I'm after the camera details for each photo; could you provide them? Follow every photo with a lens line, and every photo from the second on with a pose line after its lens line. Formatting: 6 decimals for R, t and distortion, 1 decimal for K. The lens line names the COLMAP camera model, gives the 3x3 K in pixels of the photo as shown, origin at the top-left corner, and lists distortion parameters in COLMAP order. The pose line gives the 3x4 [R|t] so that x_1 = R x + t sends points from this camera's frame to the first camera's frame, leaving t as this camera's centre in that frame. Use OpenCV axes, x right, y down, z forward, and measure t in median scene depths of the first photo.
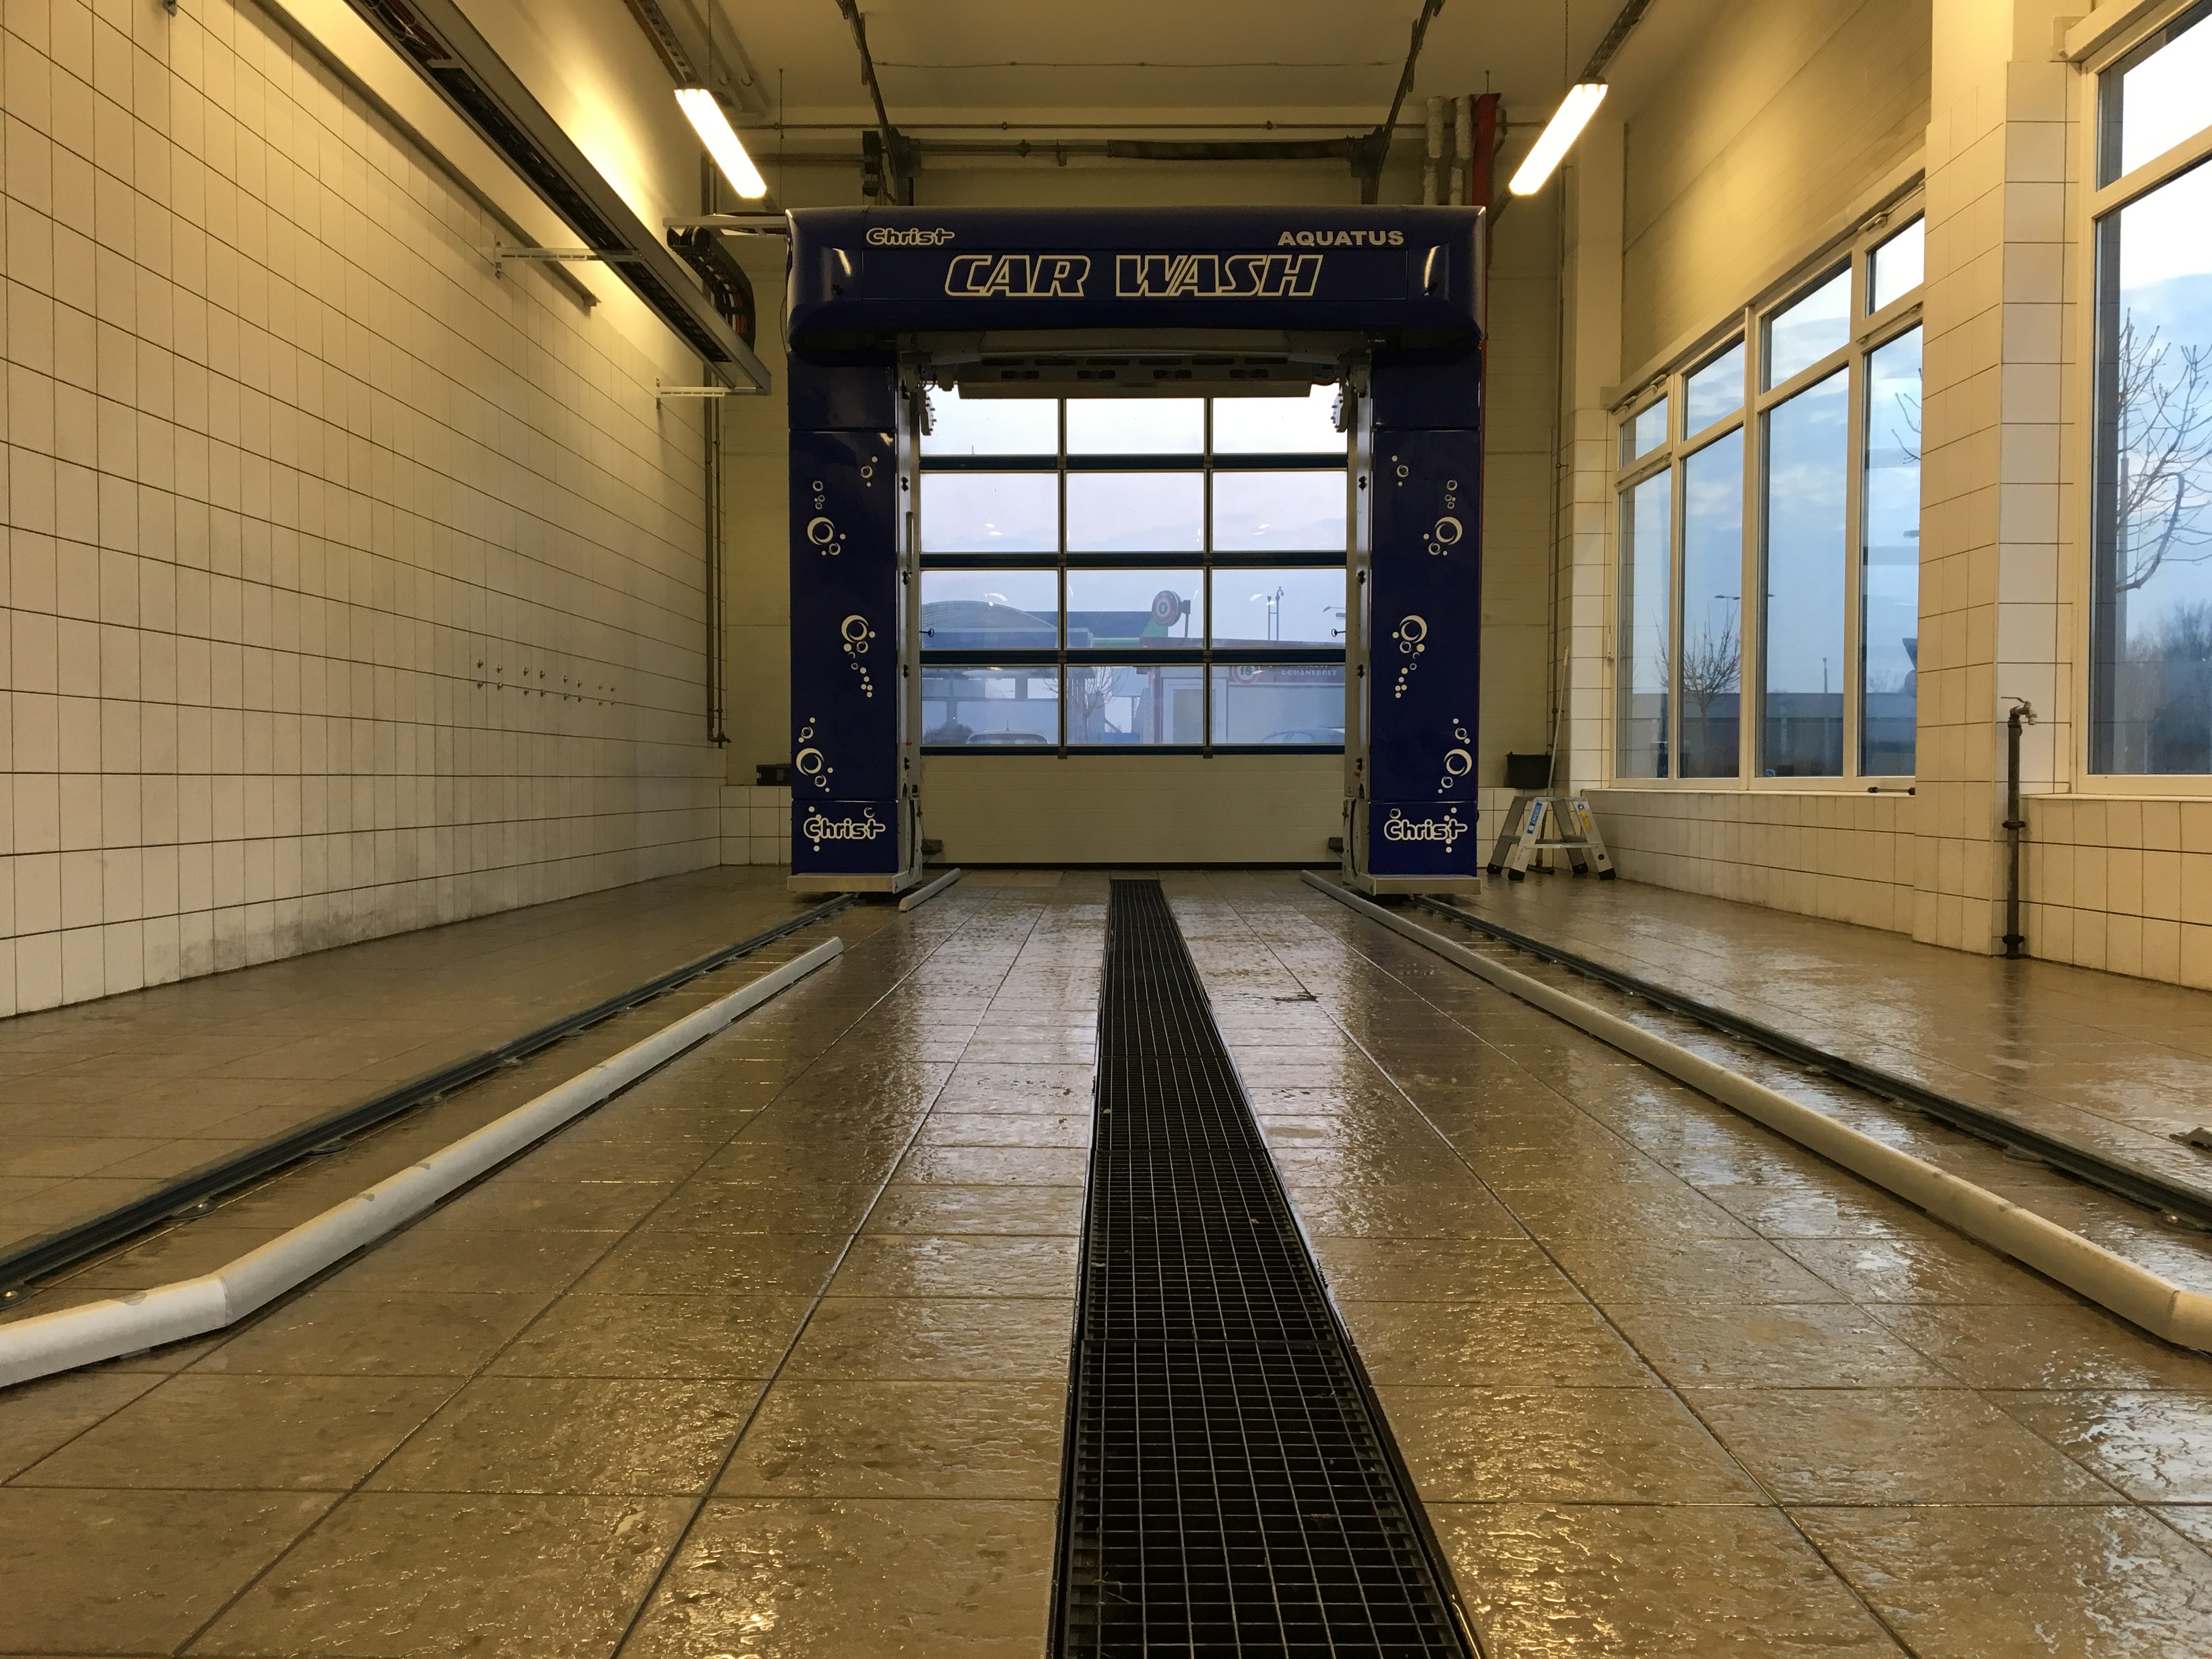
lens RADIAL K [[1853.9, 0, 1095.9], [0, 1853.9, 848.0], [0, 0, 1]] dist [0.087037, -0.125746]
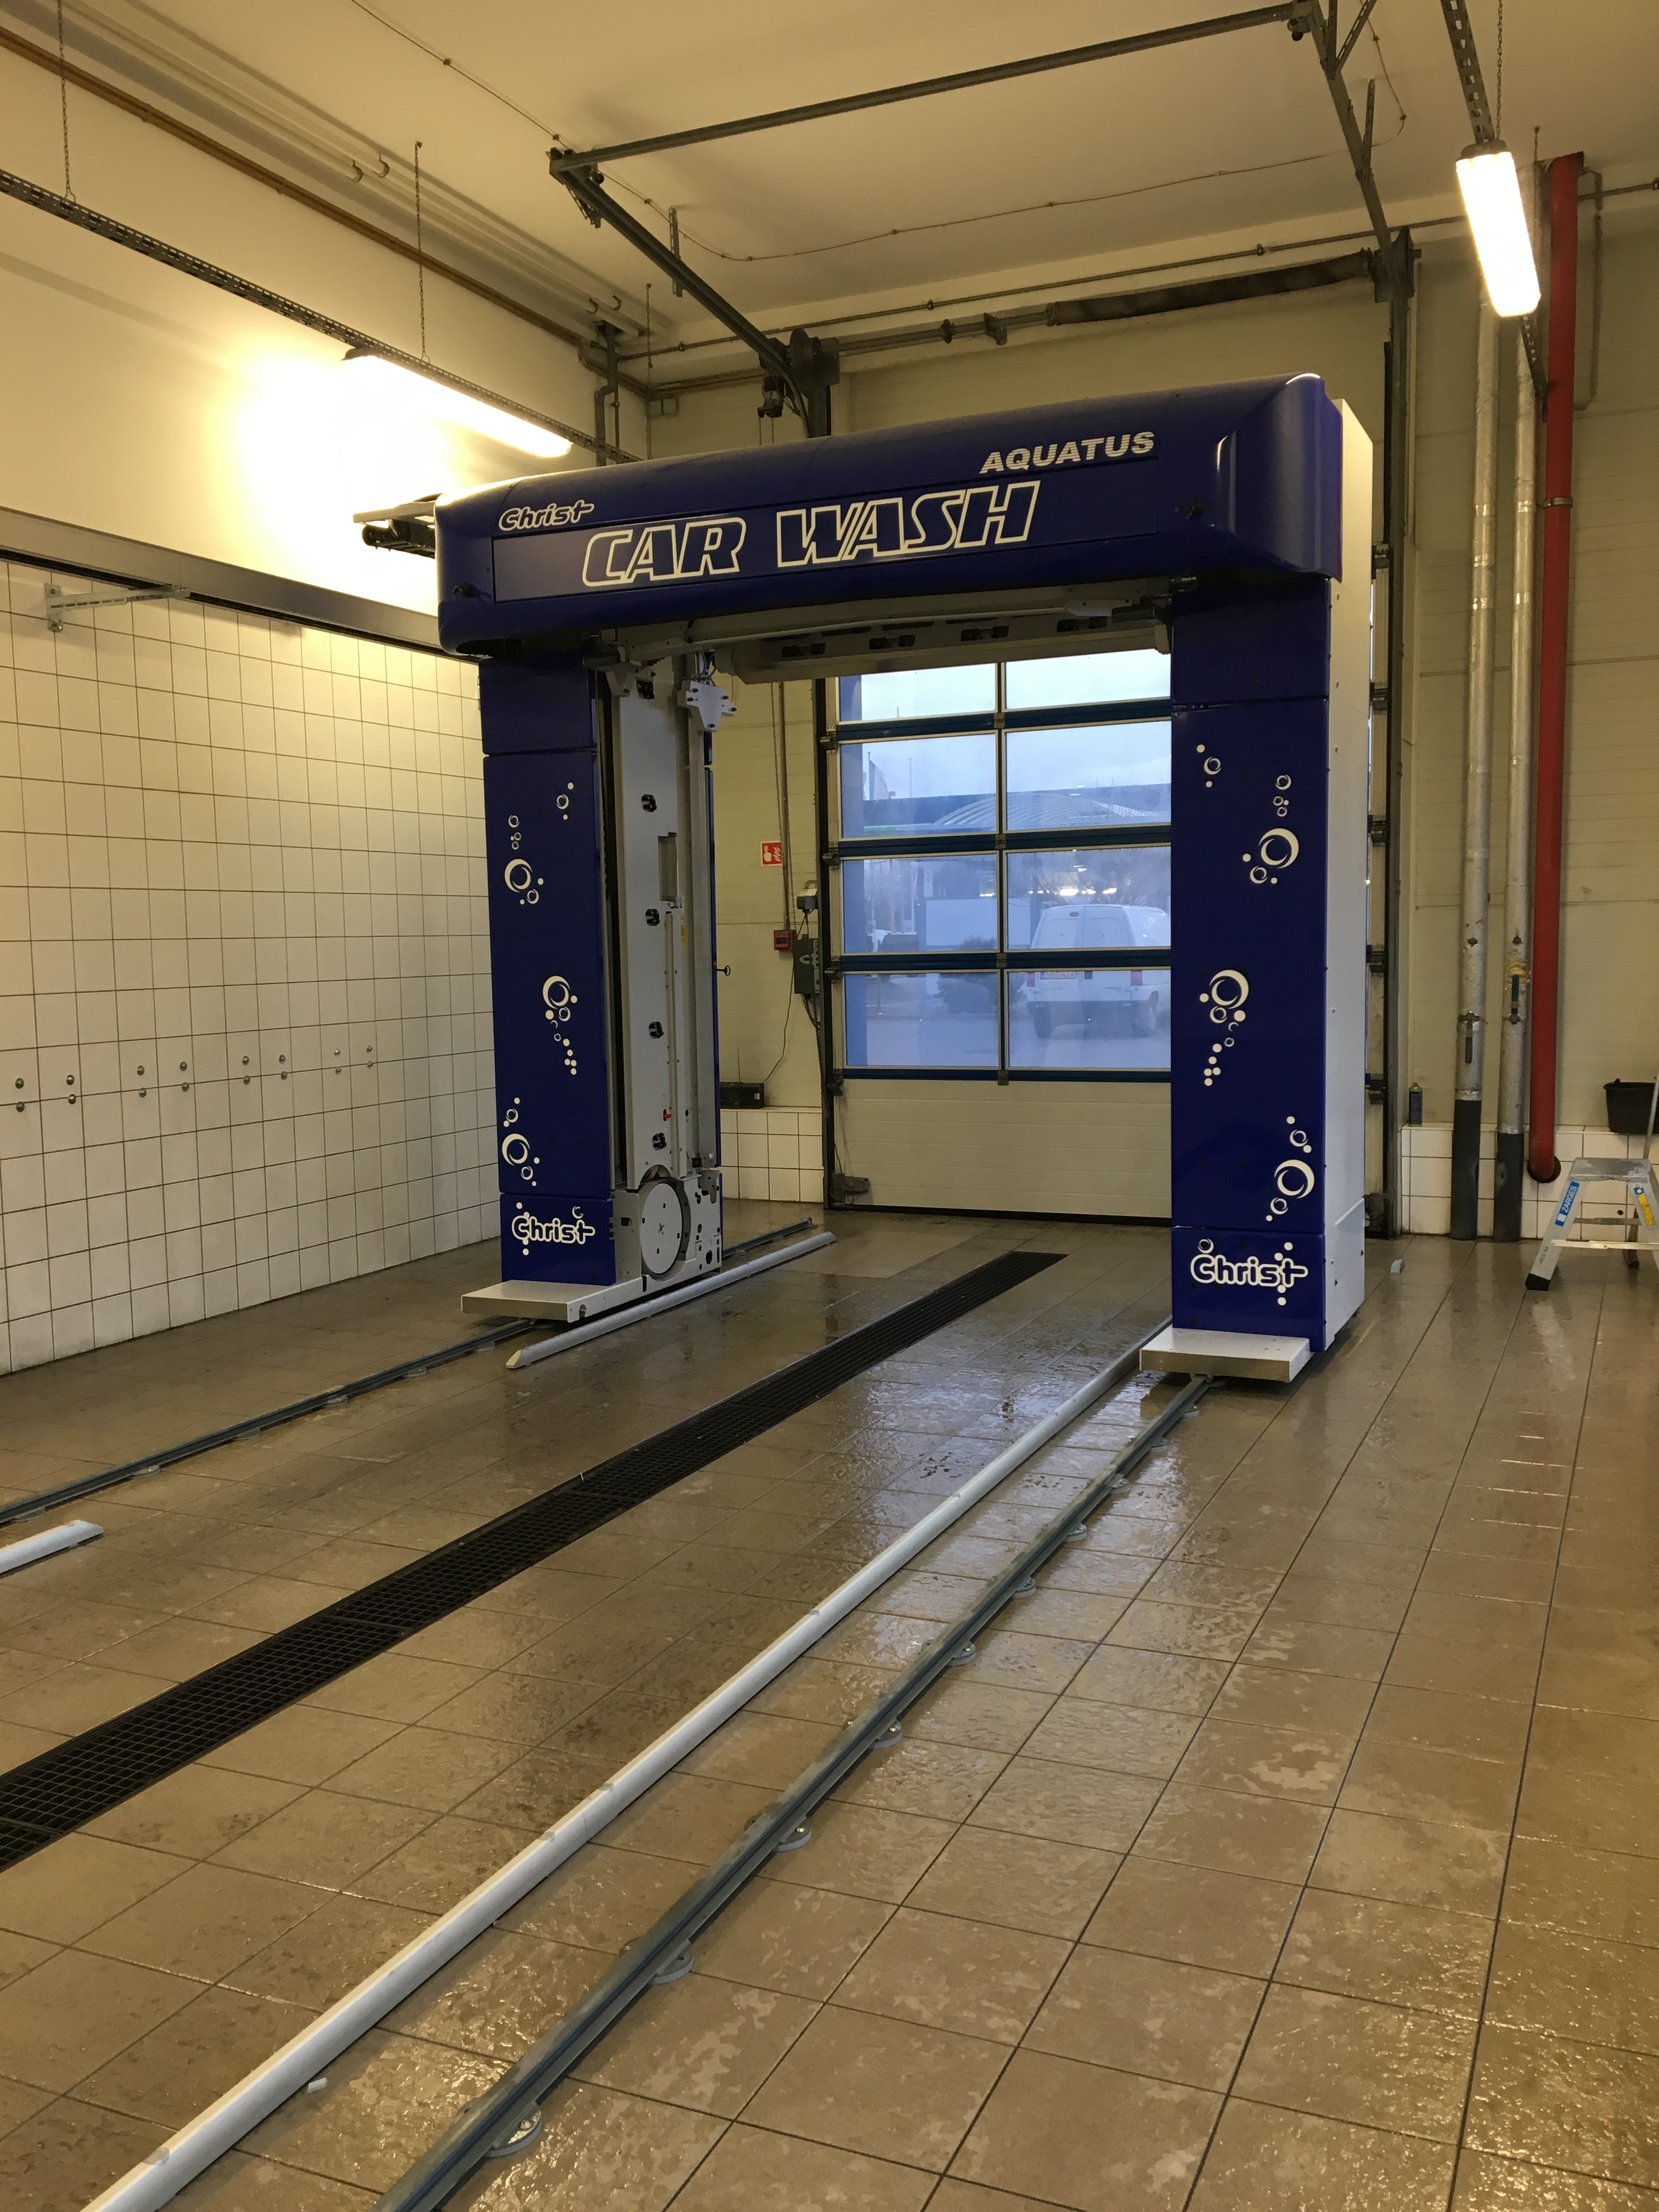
lens RADIAL K [[1853.9, 0, 816.3], [0, 1853.9, 1114.8], [0, 0, 1]] dist [0.087037, -0.125746]
pose [[0.916673, 0.019711, -0.399151, 0.314468], [0.005834, 0.998017, 0.062682, -0.116991], [0.399594, -0.059787, 0.914740, 0.291255]]
